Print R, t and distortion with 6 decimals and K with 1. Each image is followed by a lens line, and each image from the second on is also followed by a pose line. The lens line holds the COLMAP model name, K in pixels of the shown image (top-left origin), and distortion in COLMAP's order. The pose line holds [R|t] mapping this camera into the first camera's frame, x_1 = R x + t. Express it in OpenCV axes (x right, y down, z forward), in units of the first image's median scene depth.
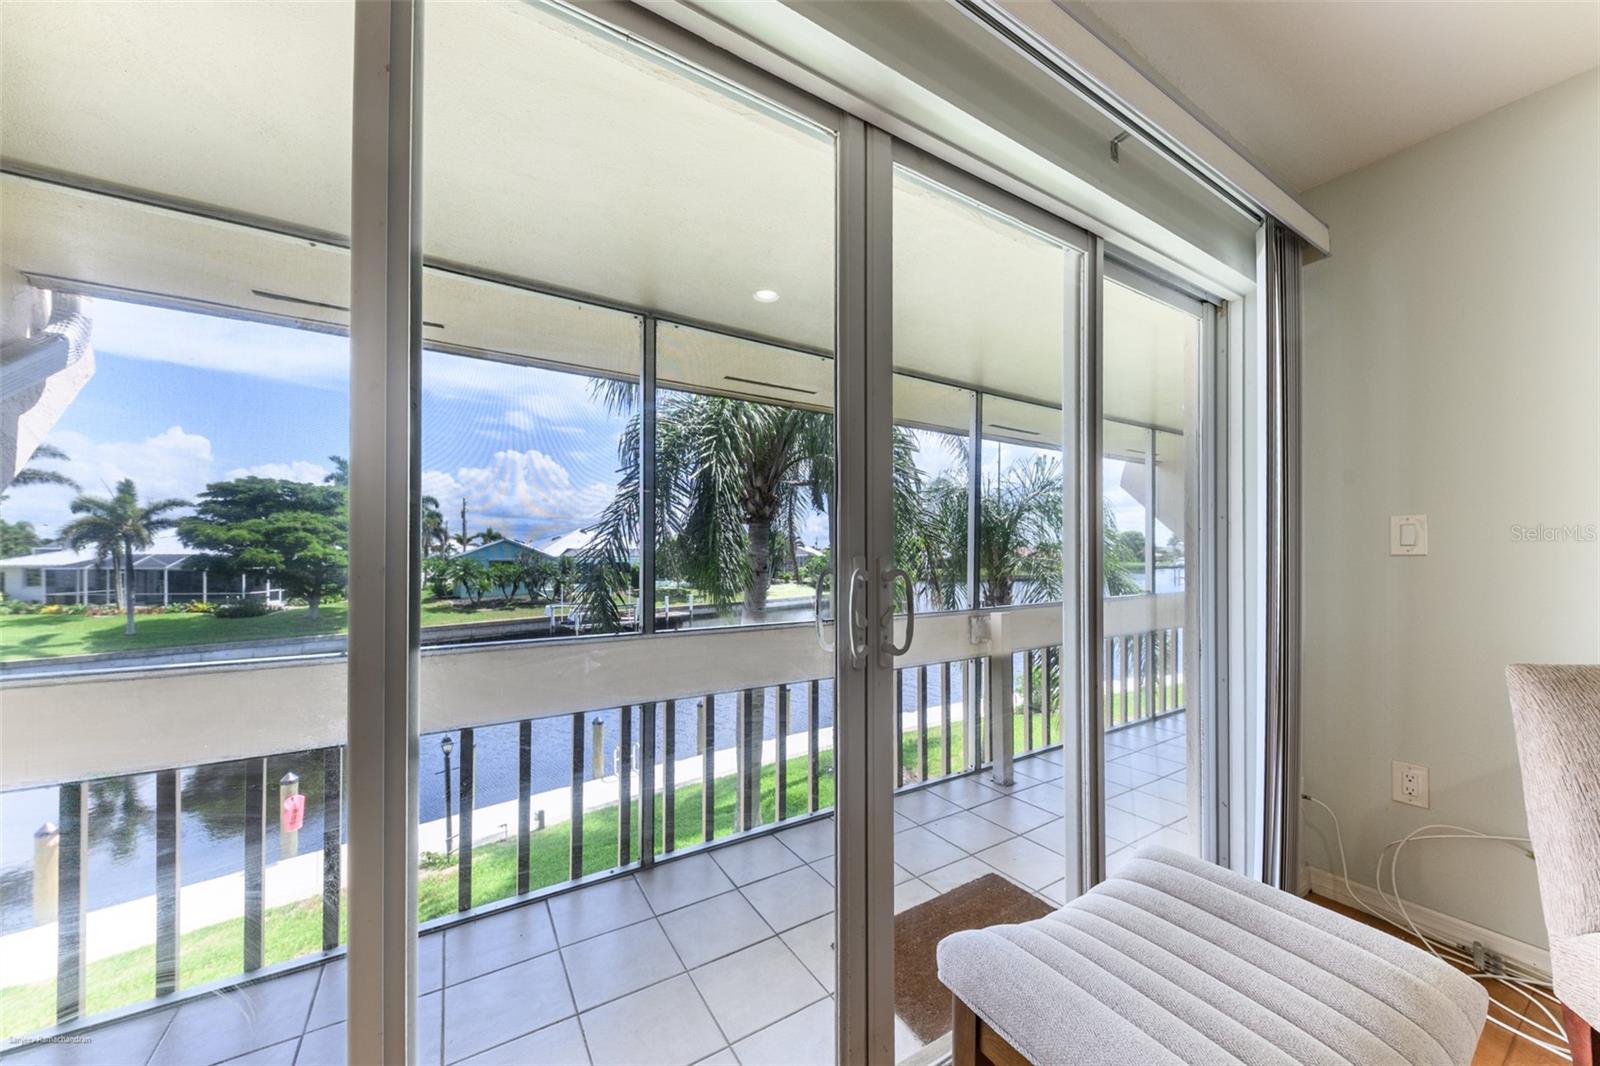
lens RADIAL K [[571.4, 0, 806.5], [0, 571.4, 548.1], [0, 0, 1]] dist [0.000728, -0.002090]
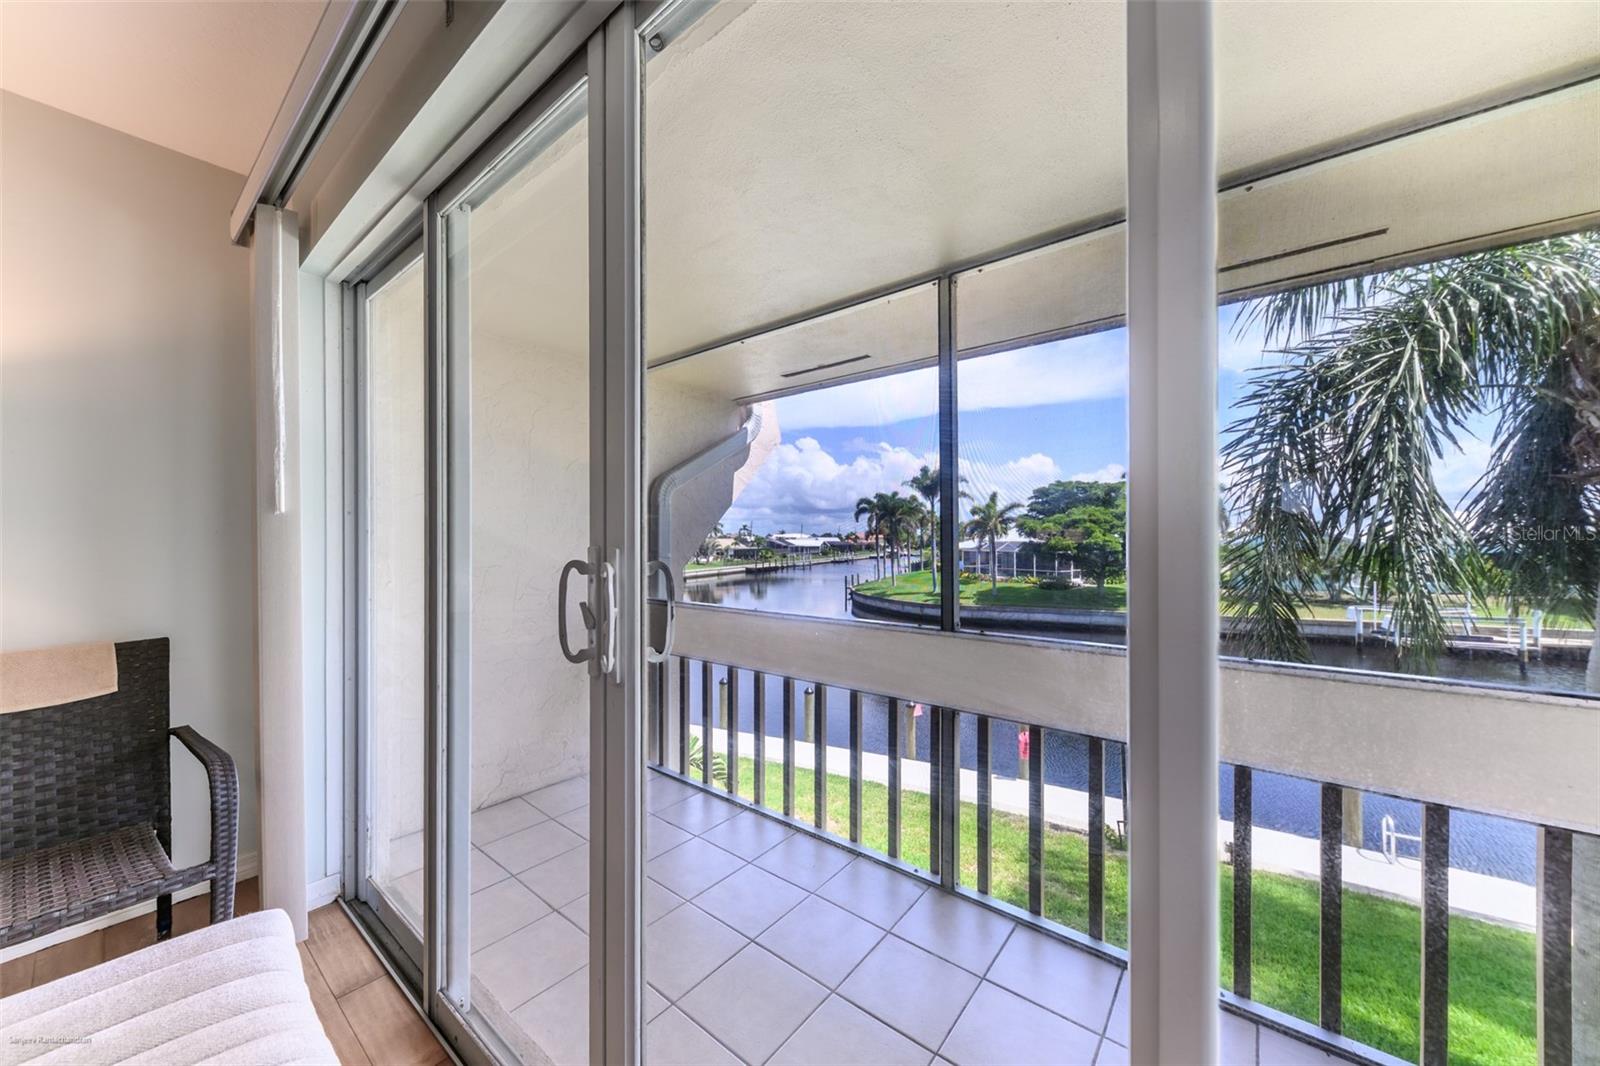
lens RADIAL K [[571.4, 0, 809.7], [0, 571.4, 539.1], [0, 0, 1]] dist [0.000728, -0.002090]
pose [[0.306084, -0.006534, -0.951982, 0.078555], [0.012614, 0.999917, -0.002807, 0.002117], [0.951921, -0.011149, 0.306141, 0.076578]]
